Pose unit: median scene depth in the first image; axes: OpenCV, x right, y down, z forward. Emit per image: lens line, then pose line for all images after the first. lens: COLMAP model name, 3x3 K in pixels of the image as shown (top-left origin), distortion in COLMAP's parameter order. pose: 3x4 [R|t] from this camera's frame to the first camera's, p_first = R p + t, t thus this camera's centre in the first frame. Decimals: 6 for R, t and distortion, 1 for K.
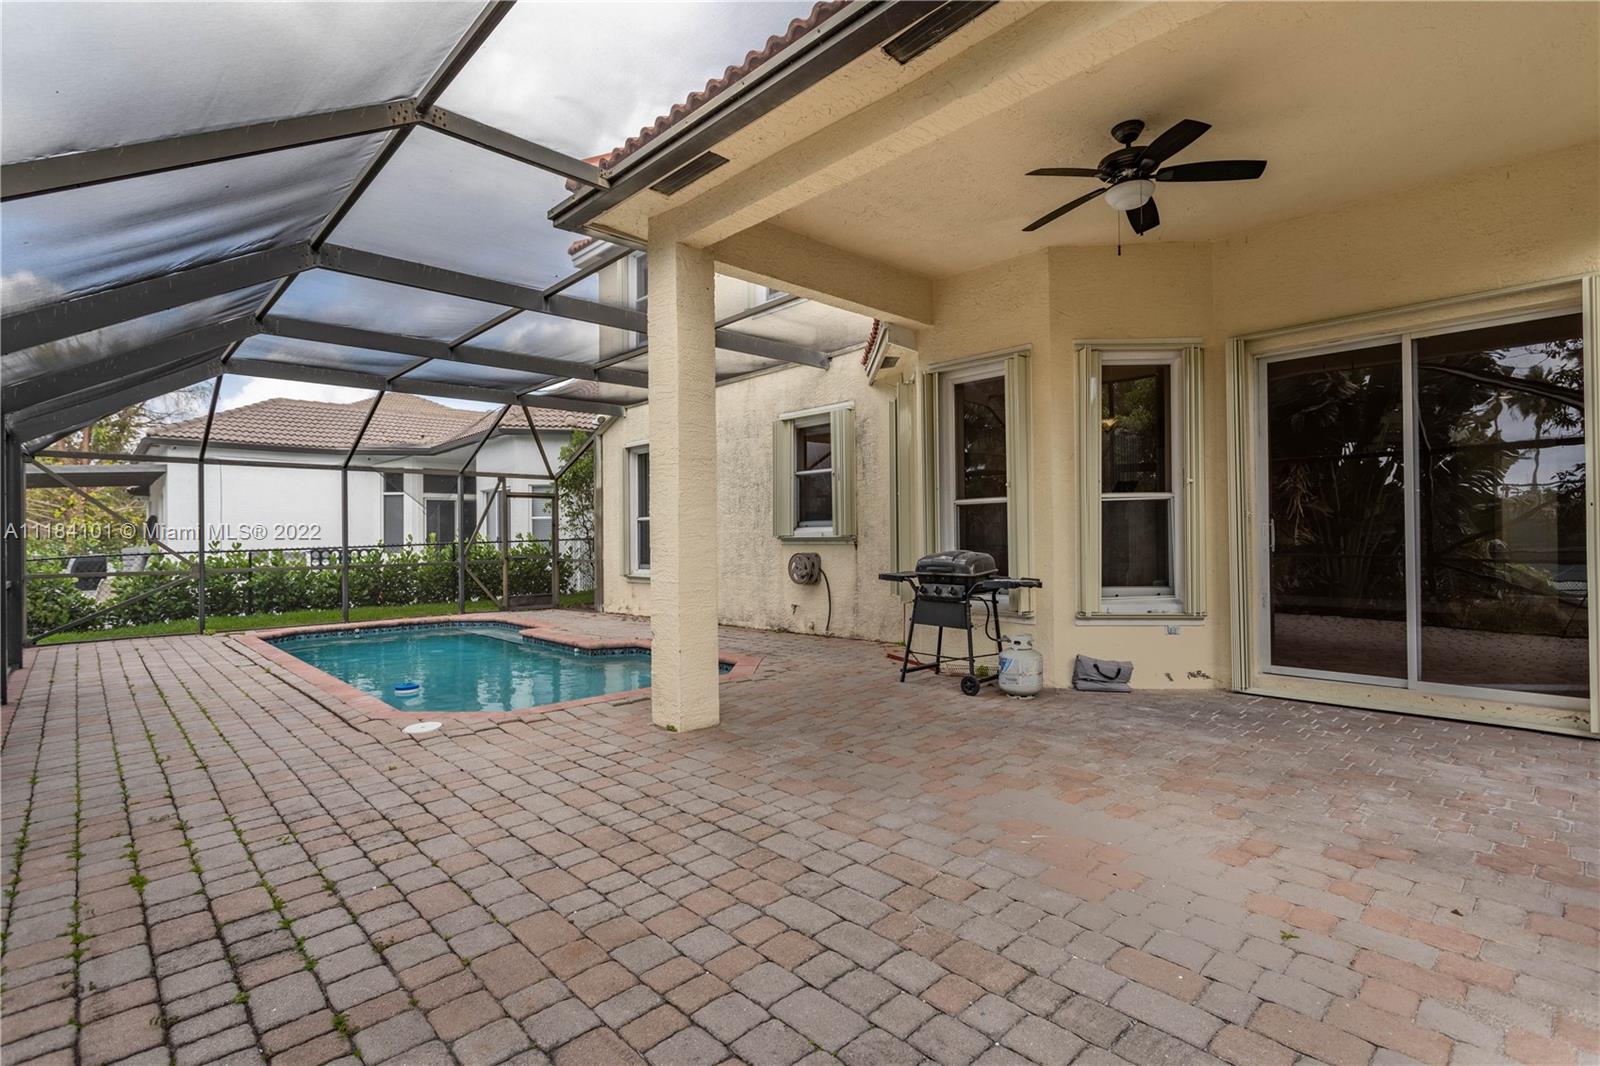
lens RADIAL K [[757.7, 0, 800.3], [0, 757.7, 534.4], [0, 0, 1]] dist [0.003310, 0.002445]
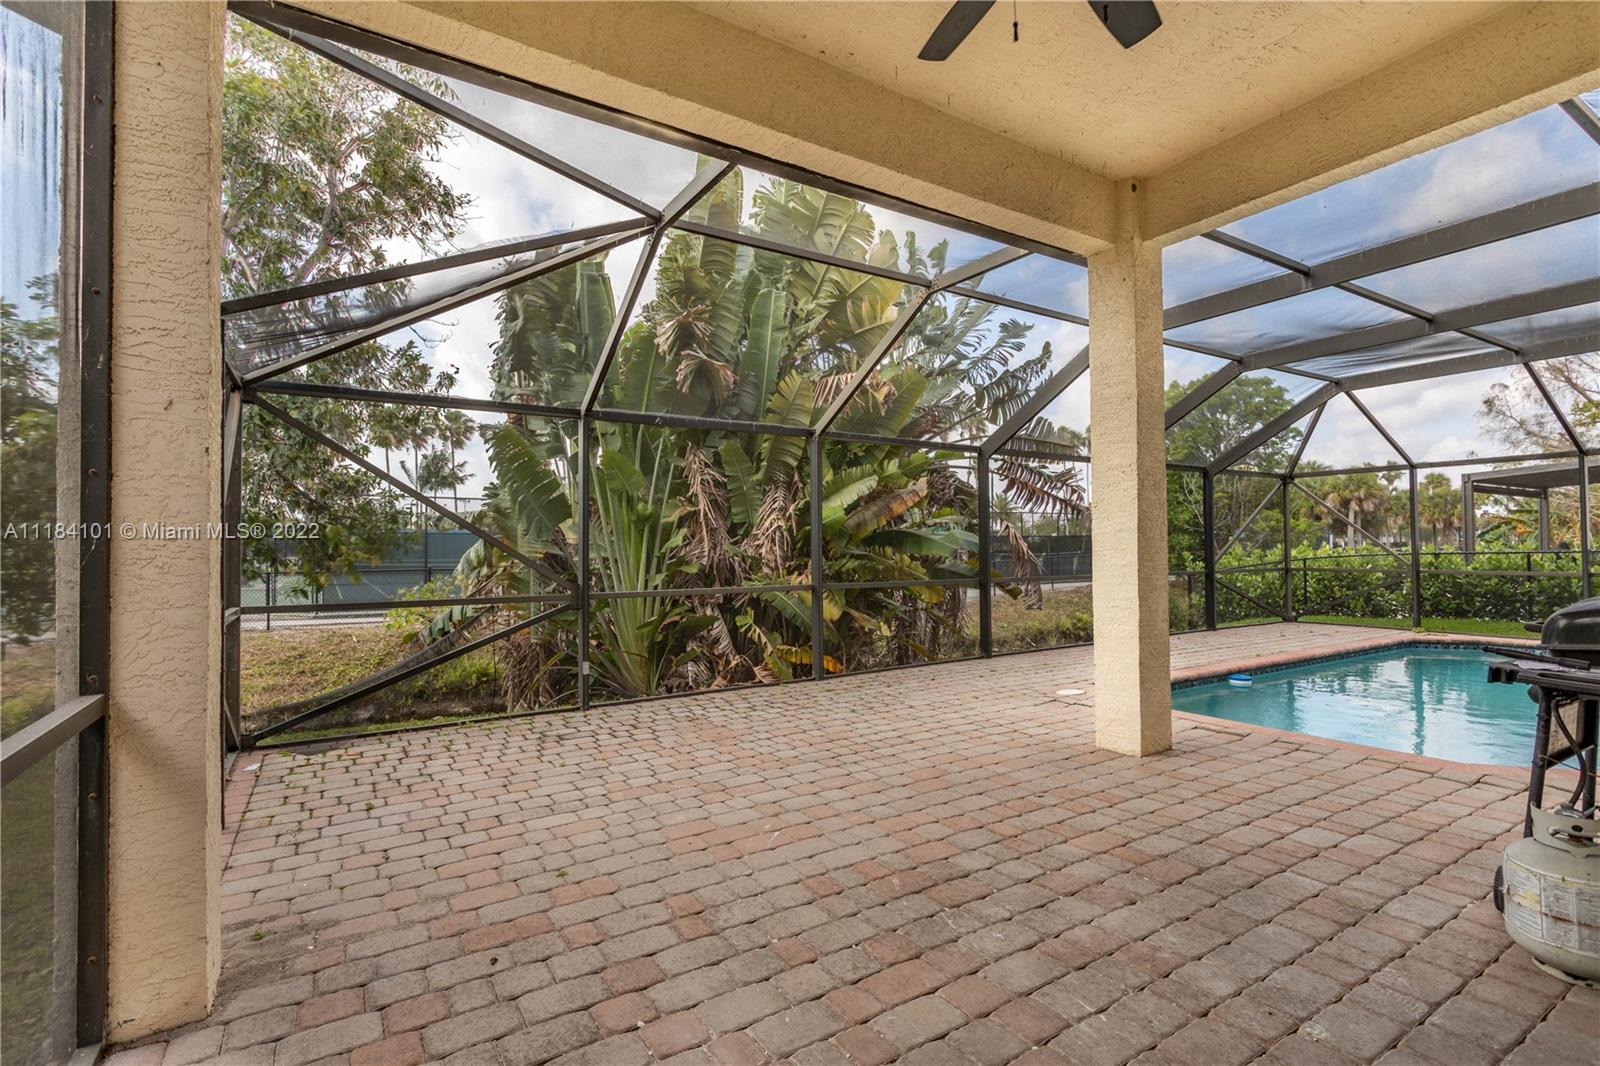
lens RADIAL K [[757.7, 0, 801.1], [0, 757.7, 535.4], [0, 0, 1]] dist [0.003310, 0.002445]
pose [[-0.195583, -0.001928, -0.980685, 1.202050], [0.015255, 0.999871, -0.005008, -0.024403], [0.980569, -0.015940, -0.195528, 1.092058]]
